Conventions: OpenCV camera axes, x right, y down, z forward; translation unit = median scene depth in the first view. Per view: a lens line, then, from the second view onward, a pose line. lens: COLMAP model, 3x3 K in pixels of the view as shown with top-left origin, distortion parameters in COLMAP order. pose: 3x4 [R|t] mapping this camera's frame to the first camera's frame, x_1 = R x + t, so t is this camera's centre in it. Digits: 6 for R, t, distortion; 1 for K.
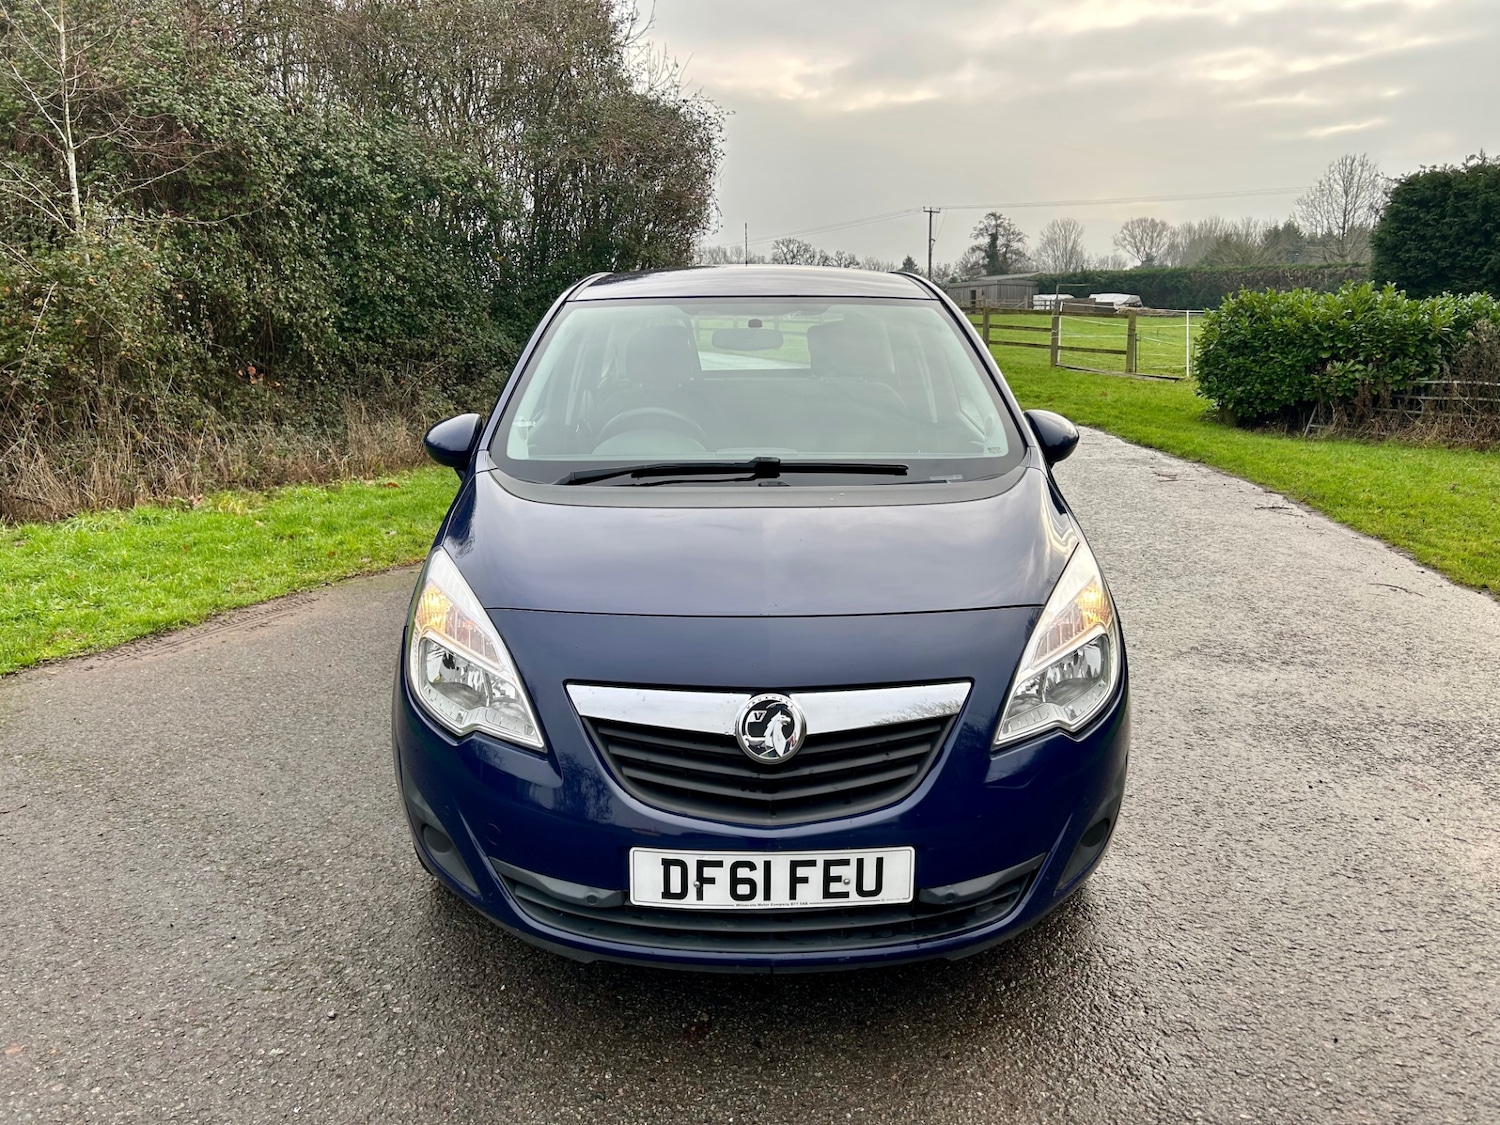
lens RADIAL K [[1179.1, 0, 751.6], [0, 1179.1, 557.7], [0, 0, 1]] dist [0.054488, -0.054345]
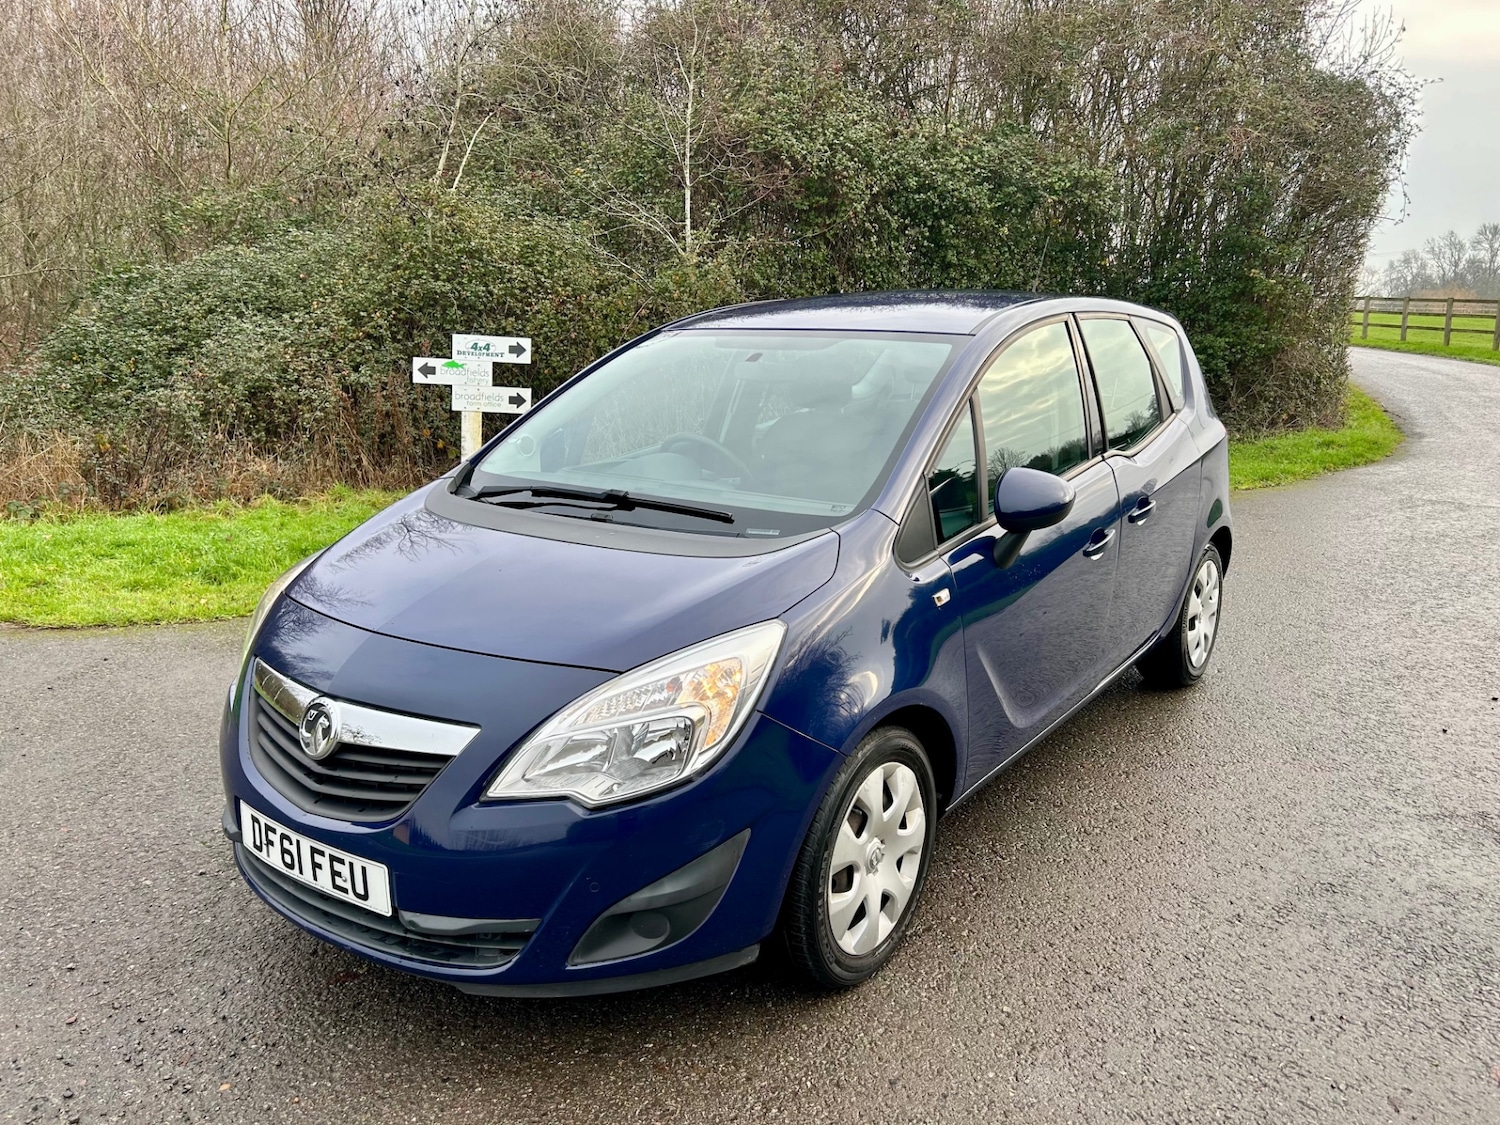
lens RADIAL K [[1179.1, 0, 744.8], [0, 1179.1, 559.3], [0, 0, 1]] dist [0.054488, -0.054345]
pose [[0.786988, 0.133998, -0.602241, 0.735436], [-0.130586, 0.990192, 0.049671, -0.092155], [0.602990, 0.039554, 0.796768, 0.242836]]
